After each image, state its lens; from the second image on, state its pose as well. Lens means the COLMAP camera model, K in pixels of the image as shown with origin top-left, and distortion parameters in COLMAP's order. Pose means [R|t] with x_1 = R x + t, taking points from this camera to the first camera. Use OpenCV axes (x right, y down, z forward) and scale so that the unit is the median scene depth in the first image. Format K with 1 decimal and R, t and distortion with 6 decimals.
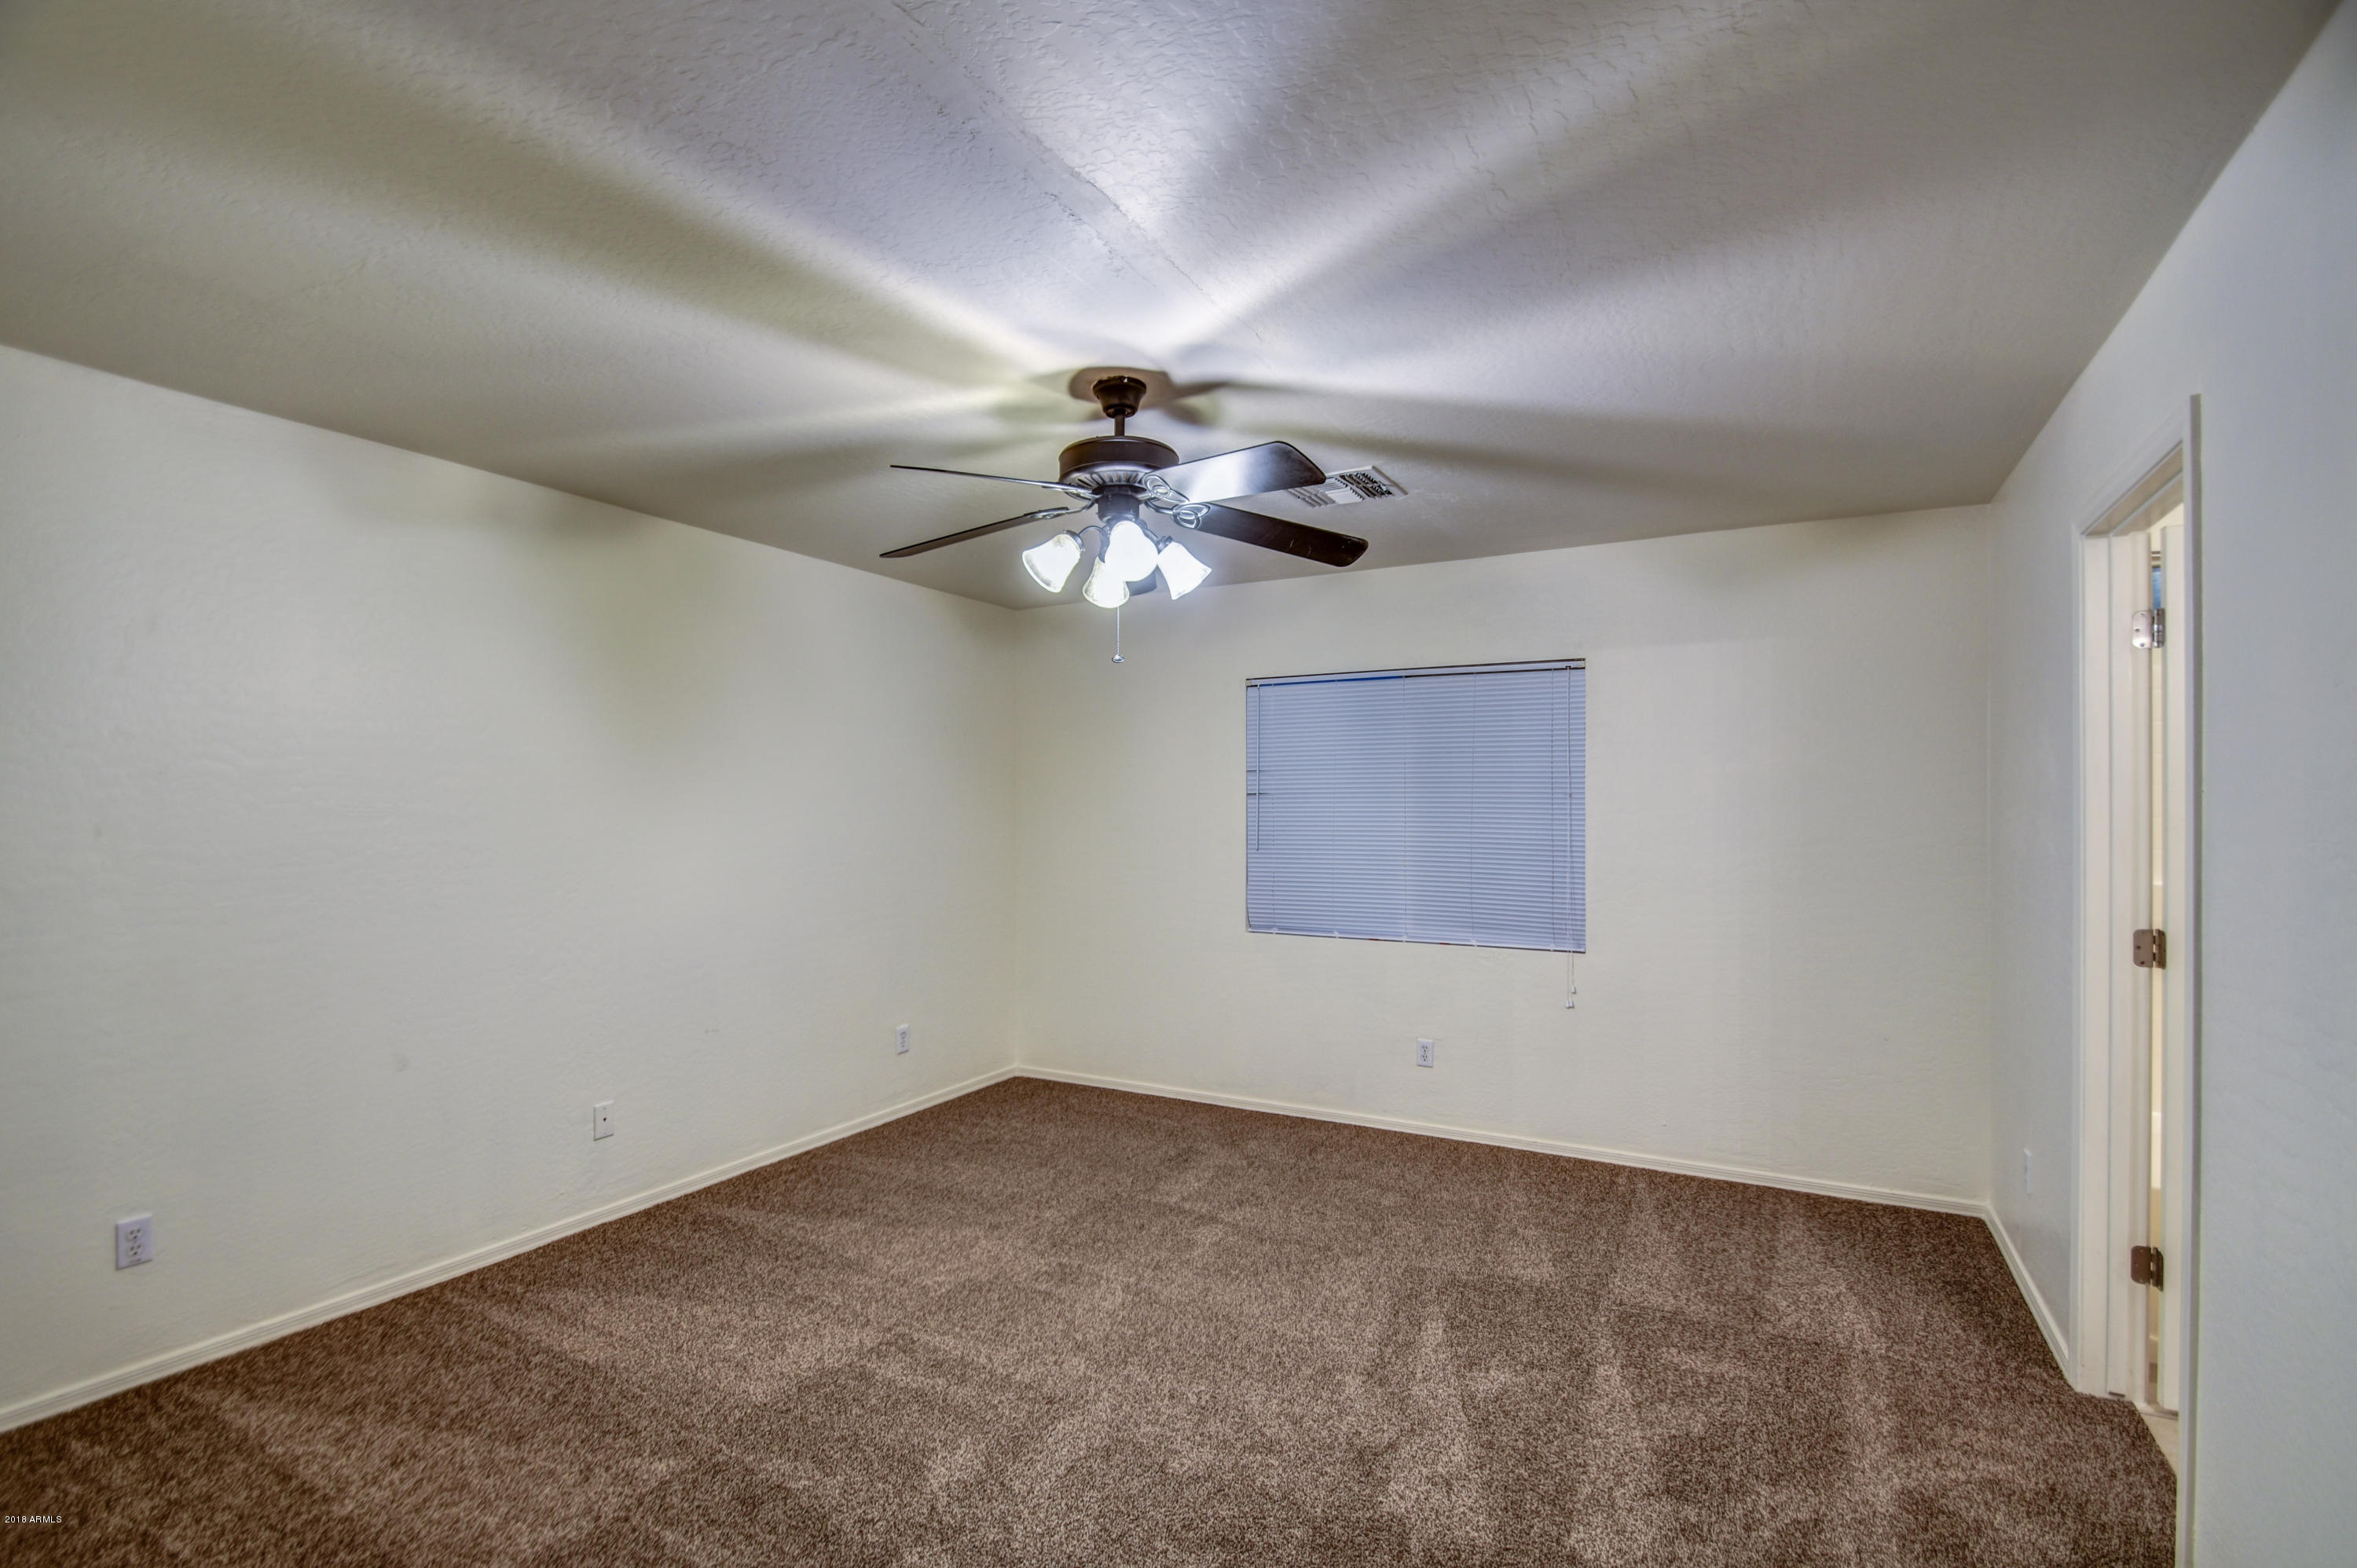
lens RADIAL K [[1078.0, 0, 1184.2], [0, 1078.0, 790.9], [0, 0, 1]] dist [-0.001289, -0.000438]
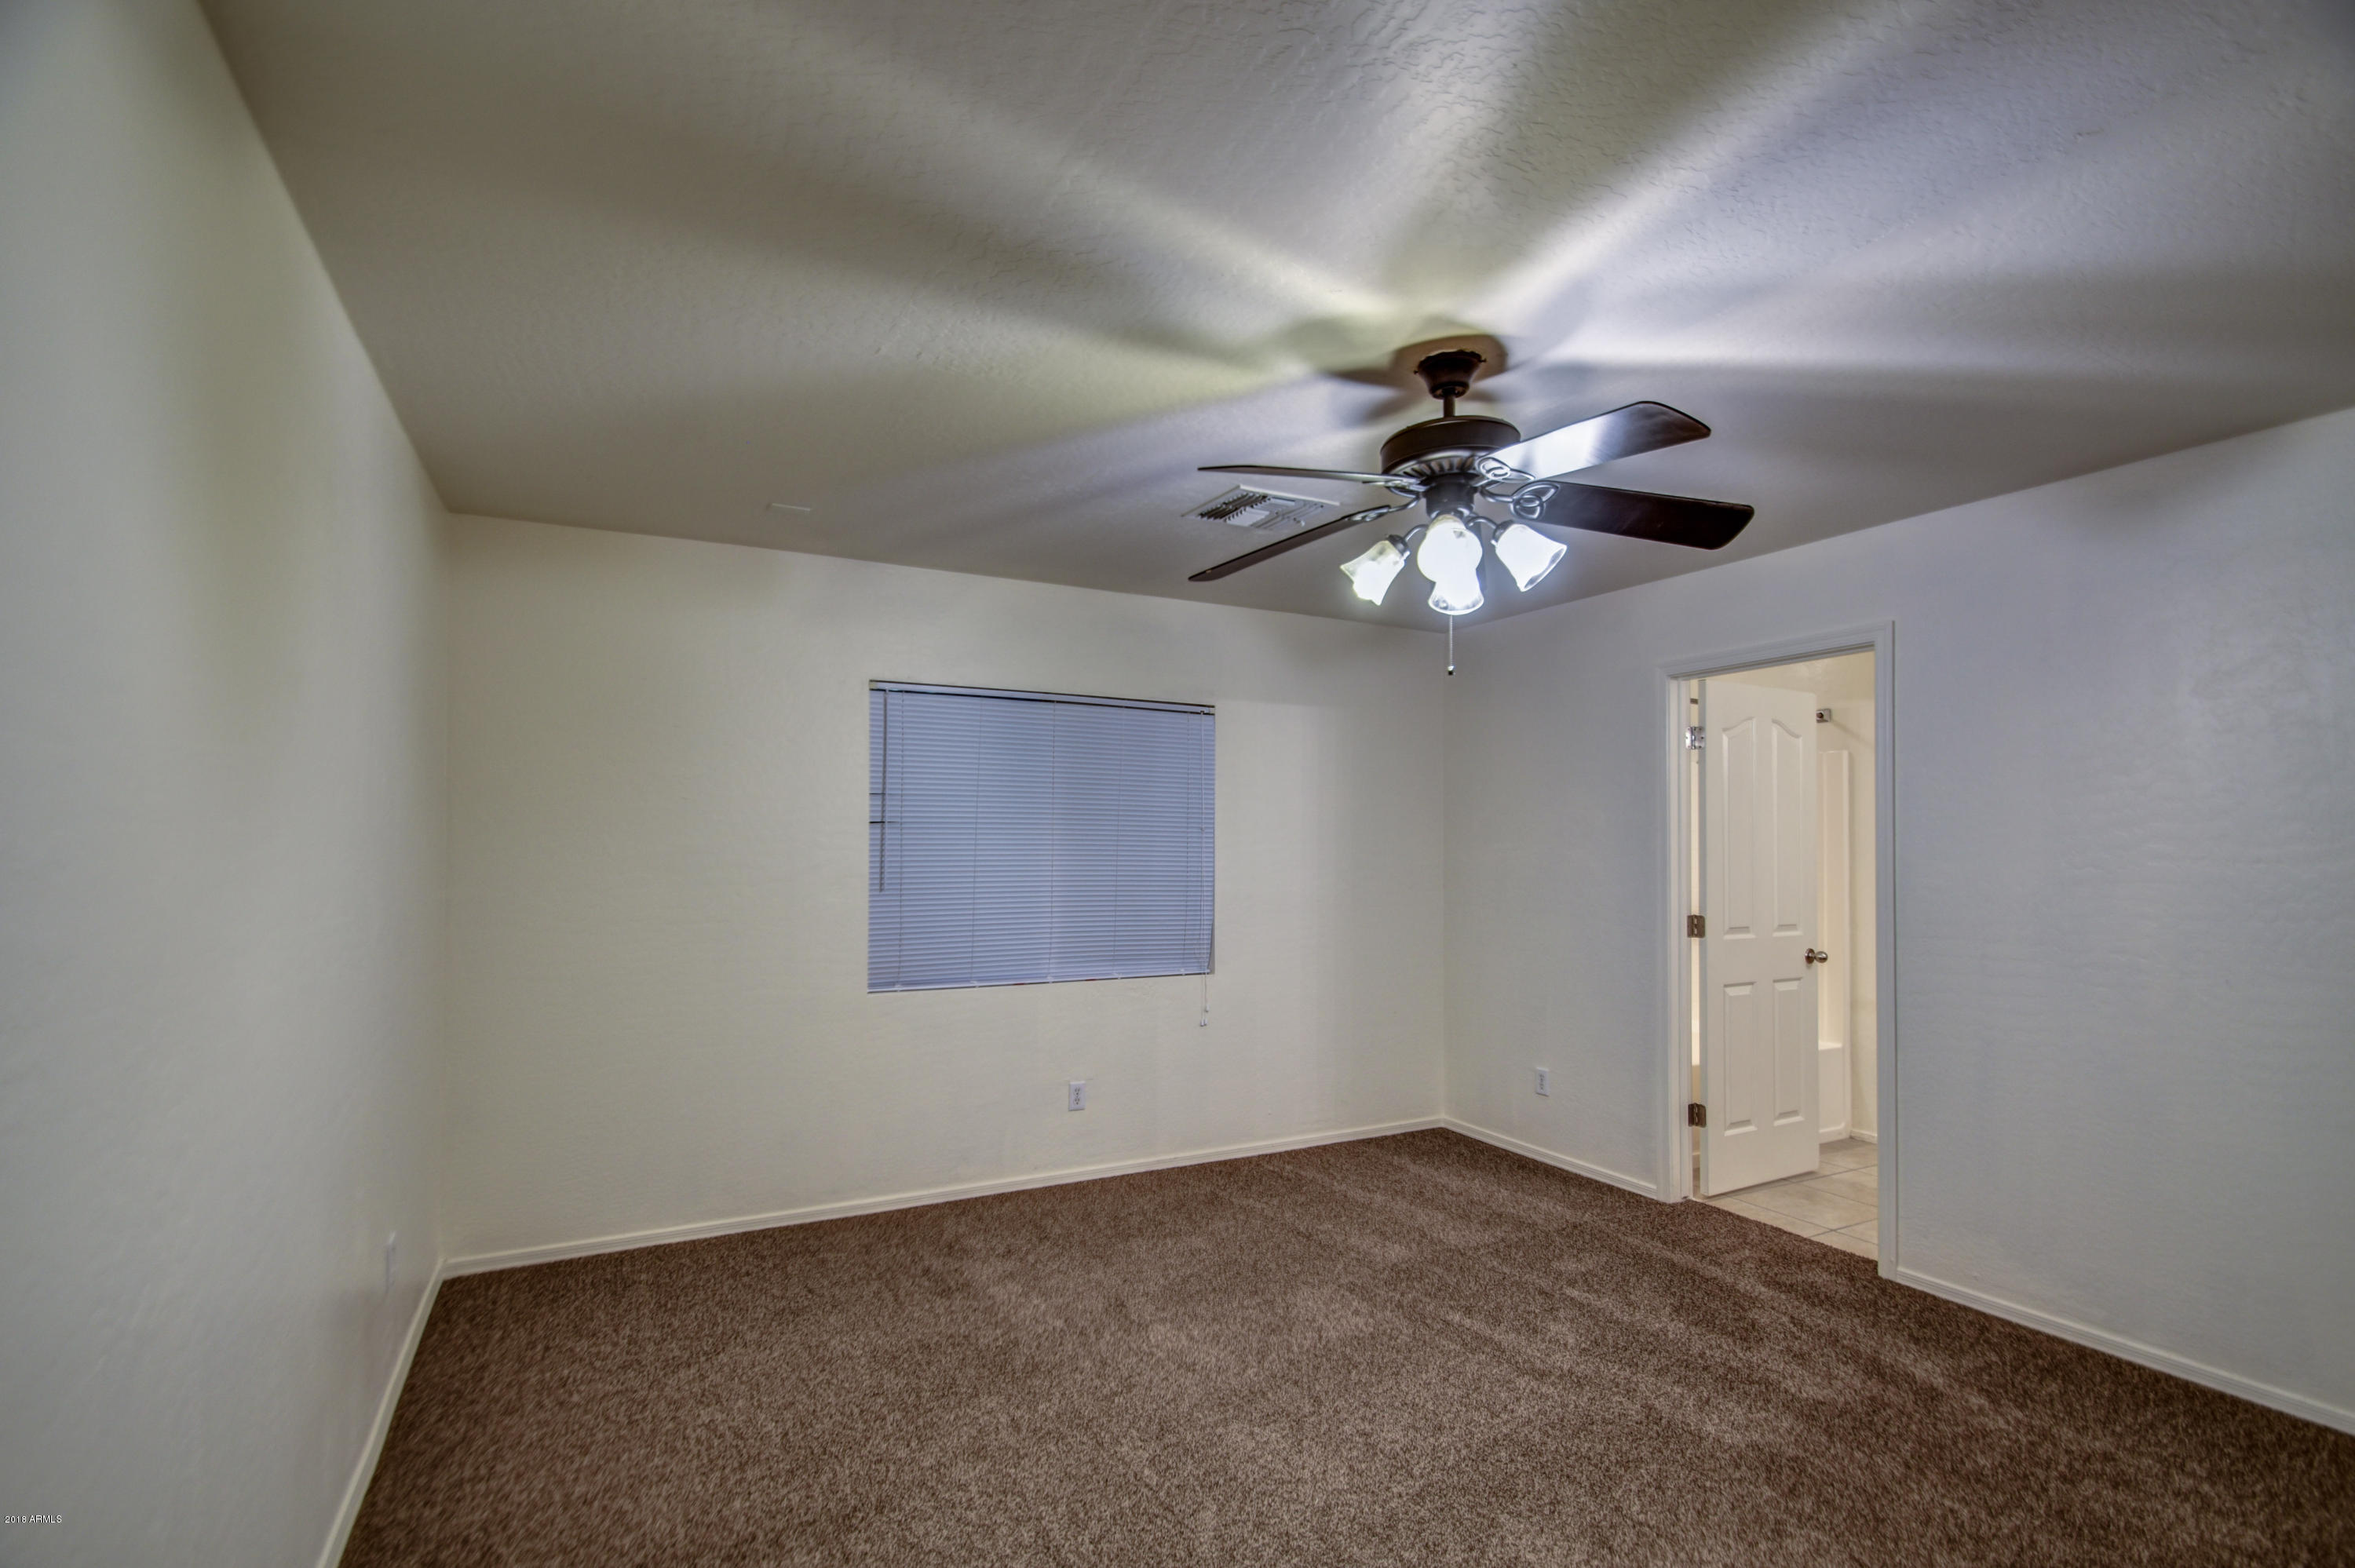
lens RADIAL K [[1056.0, 0, 1163.4], [0, 1056.0, 818.0], [0, 0, 1]] dist [-0.000662, -0.000756]
pose [[0.564664, 0.021398, 0.825043, -0.562278], [-0.016904, 0.999754, -0.014359, 0.008645], [-0.825148, -0.005839, 0.564887, 0.442163]]
